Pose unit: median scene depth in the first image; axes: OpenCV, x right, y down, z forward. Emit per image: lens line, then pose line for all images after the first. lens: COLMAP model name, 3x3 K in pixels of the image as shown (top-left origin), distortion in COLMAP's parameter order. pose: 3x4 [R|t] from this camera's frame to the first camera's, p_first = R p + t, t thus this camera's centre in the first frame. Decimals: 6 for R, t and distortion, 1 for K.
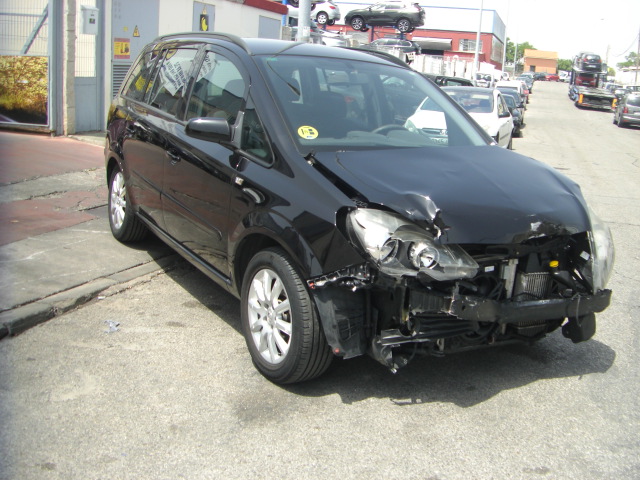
lens RADIAL K [[716.4, 0, 372.6], [0, 716.4, 238.8], [0, 0, 1]] dist [-0.156627, 0.064322]
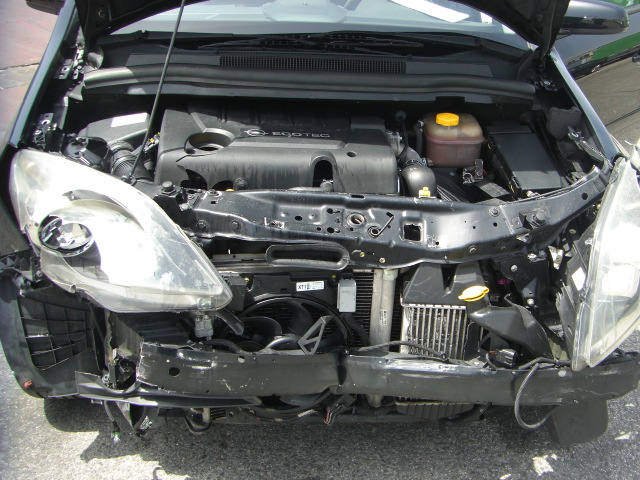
lens RADIAL K [[716.4, 0, 372.6], [0, 716.4, 238.8], [0, 0, 1]] dist [-0.156627, 0.064322]
pose [[0.893464, 0.150243, -0.423260, 0.409120], [-0.069355, 0.977239, 0.200483, -0.090523], [0.443747, -0.149770, 0.883548, 0.608747]]
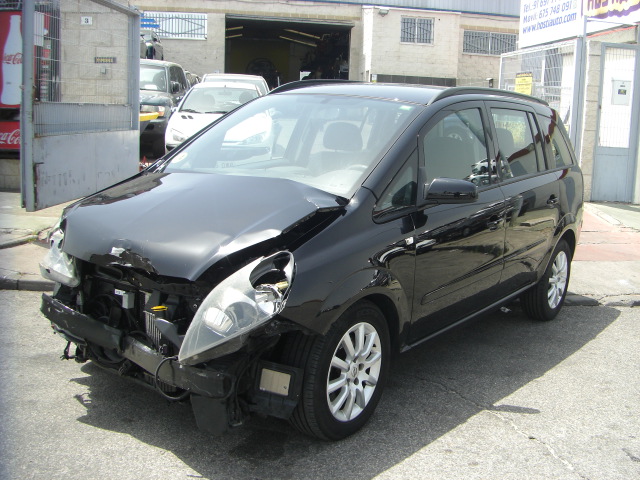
lens RADIAL K [[716.4, 0, 372.6], [0, 716.4, 238.8], [0, 0, 1]] dist [-0.156627, 0.064322]
pose [[0.408282, 0.102787, -0.907050, 1.162078], [-0.224417, 0.974448, 0.009410, -0.113854], [0.884840, 0.199716, 0.420917, 0.907924]]
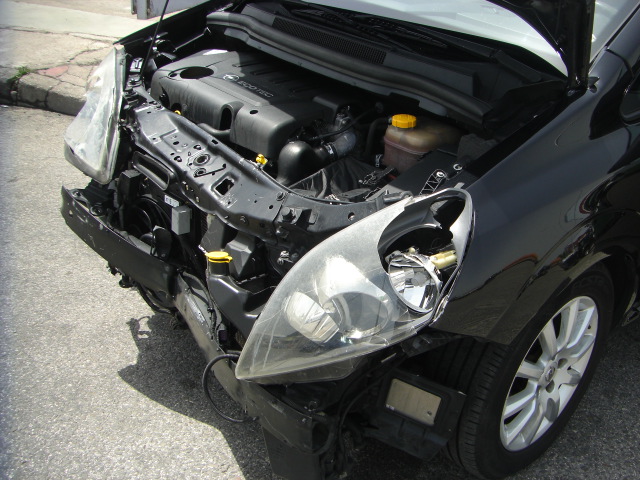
lens RADIAL K [[716.4, 0, 372.6], [0, 716.4, 238.8], [0, 0, 1]] dist [-0.156627, 0.064322]
pose [[0.179653, 0.380318, -0.907239, 0.730792], [-0.285982, 0.902604, 0.321745, -0.161770], [0.941243, 0.201652, 0.270919, 1.023391]]
